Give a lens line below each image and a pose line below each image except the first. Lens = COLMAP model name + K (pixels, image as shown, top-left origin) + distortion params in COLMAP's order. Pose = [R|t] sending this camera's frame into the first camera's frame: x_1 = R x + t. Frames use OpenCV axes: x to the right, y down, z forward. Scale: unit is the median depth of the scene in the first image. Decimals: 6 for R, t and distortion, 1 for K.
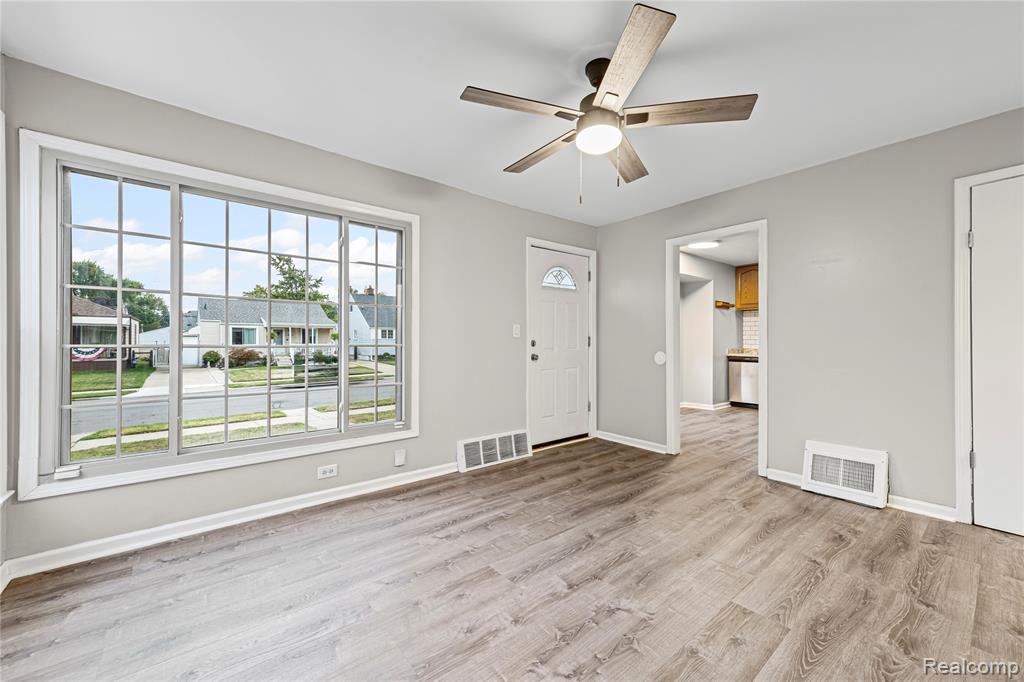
lens RADIAL K [[403.1, 0, 519.8], [0, 403.1, 339.7], [0, 0, 1]] dist [0.009117, -0.000004]
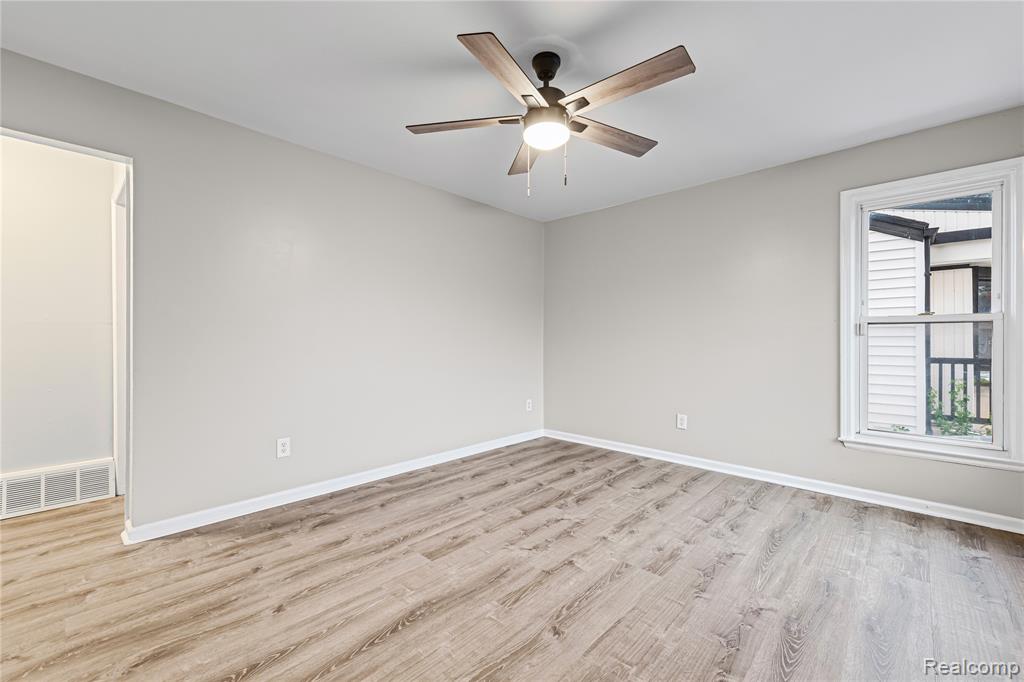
lens RADIAL K [[403.1, 0, 519.8], [0, 403.1, 339.7], [0, 0, 1]] dist [0.009117, -0.000004]
pose [[-0.992586, -0.001933, -0.121530, 0.419976], [-0.001889, 0.999998, -0.000481, 0.019452], [0.121530, -0.000247, -0.992588, 2.195040]]
